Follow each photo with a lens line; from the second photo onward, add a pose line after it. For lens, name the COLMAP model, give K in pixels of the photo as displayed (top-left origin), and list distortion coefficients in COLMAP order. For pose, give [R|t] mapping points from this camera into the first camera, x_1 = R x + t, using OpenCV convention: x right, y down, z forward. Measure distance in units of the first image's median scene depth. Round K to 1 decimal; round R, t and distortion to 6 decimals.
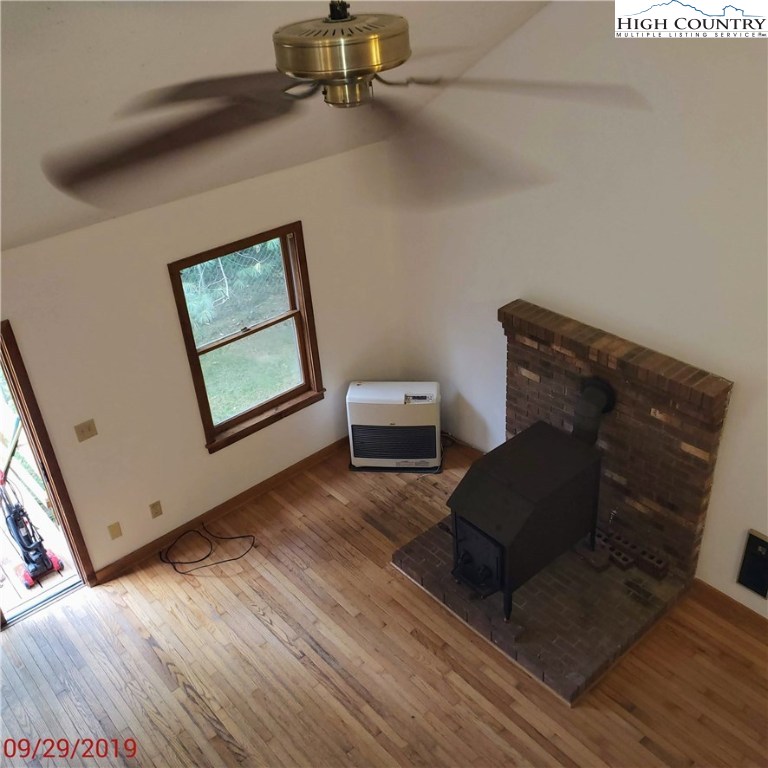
lens RADIAL K [[778.5, 0, 402.1], [0, 778.5, 369.5], [0, 0, 1]] dist [0.150424, -0.380547]
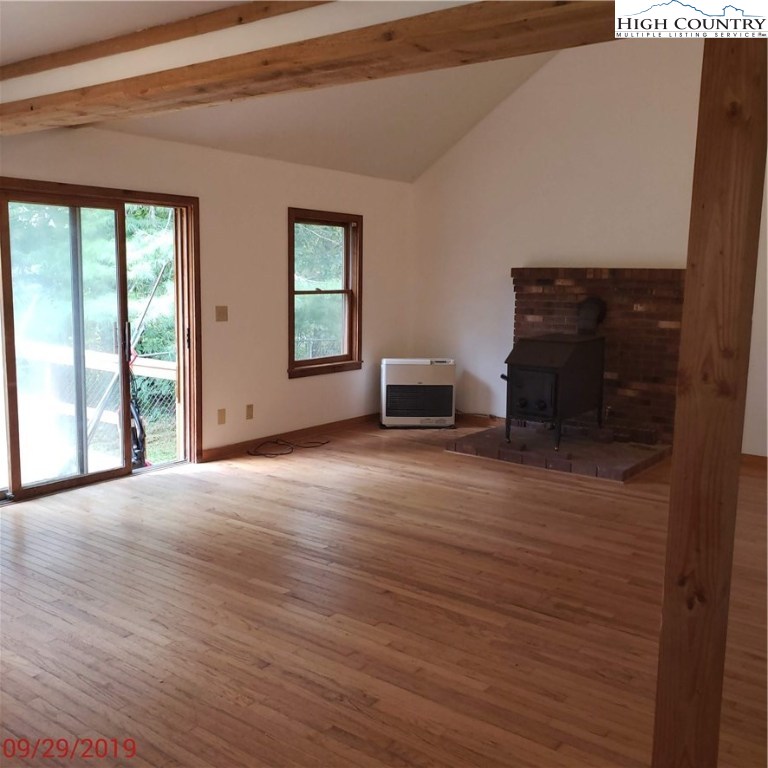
lens RADIAL K [[783.2, 0, 384.0], [0, 783.2, 384.0], [0, 0, 1]] dist [0.134224, -0.347171]
pose [[0.977557, 0.037554, 0.207299, -0.381763], [0.048579, 0.917285, -0.395257, 0.655469], [-0.204995, 0.396456, 0.894874, -0.132900]]
